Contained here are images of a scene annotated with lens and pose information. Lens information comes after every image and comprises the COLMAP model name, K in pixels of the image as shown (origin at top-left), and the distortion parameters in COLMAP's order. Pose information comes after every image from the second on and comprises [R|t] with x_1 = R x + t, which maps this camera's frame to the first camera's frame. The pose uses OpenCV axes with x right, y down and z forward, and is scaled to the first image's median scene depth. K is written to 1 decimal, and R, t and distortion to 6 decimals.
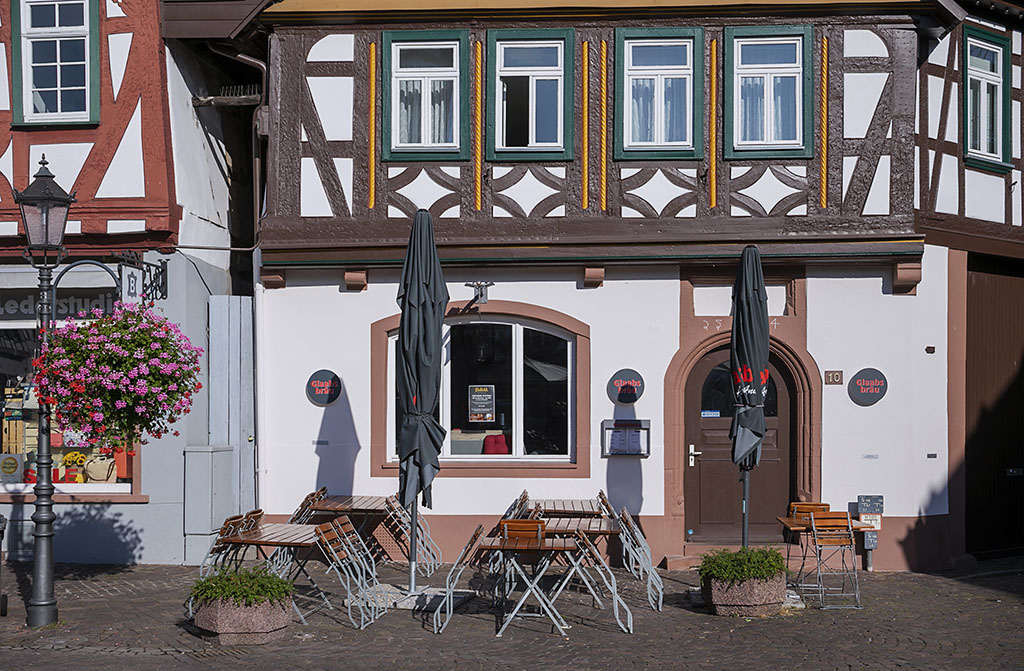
lens RADIAL K [[1516.3, 0, 512.0], [0, 1516.3, 335.5], [0, 0, 1]] dist [0.093894, 0.024410]
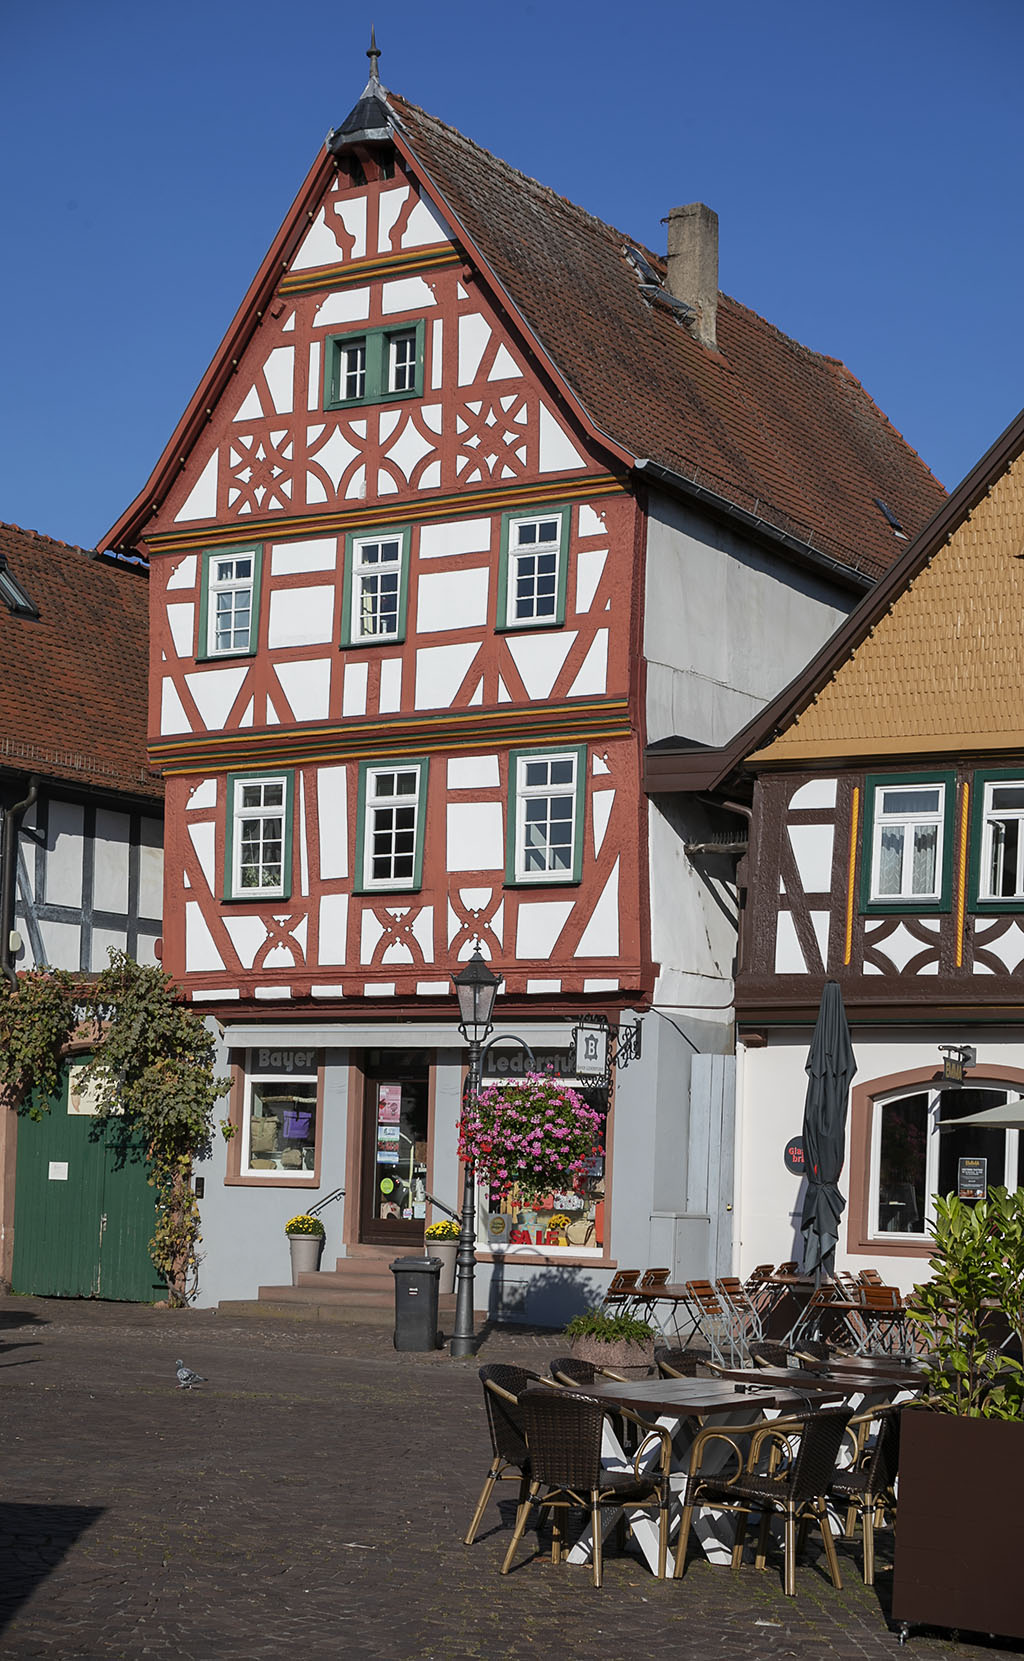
lens RADIAL K [[2465.9, 0, 512.0], [0, 2465.9, 830.5], [0, 0, 1]] dist [0.169849, -0.013297]
pose [[0.920381, -0.026480, -0.390126, 0.316953], [-0.011005, 0.995555, -0.093538, -0.020368], [0.390869, 0.090384, 0.915998, -0.495774]]
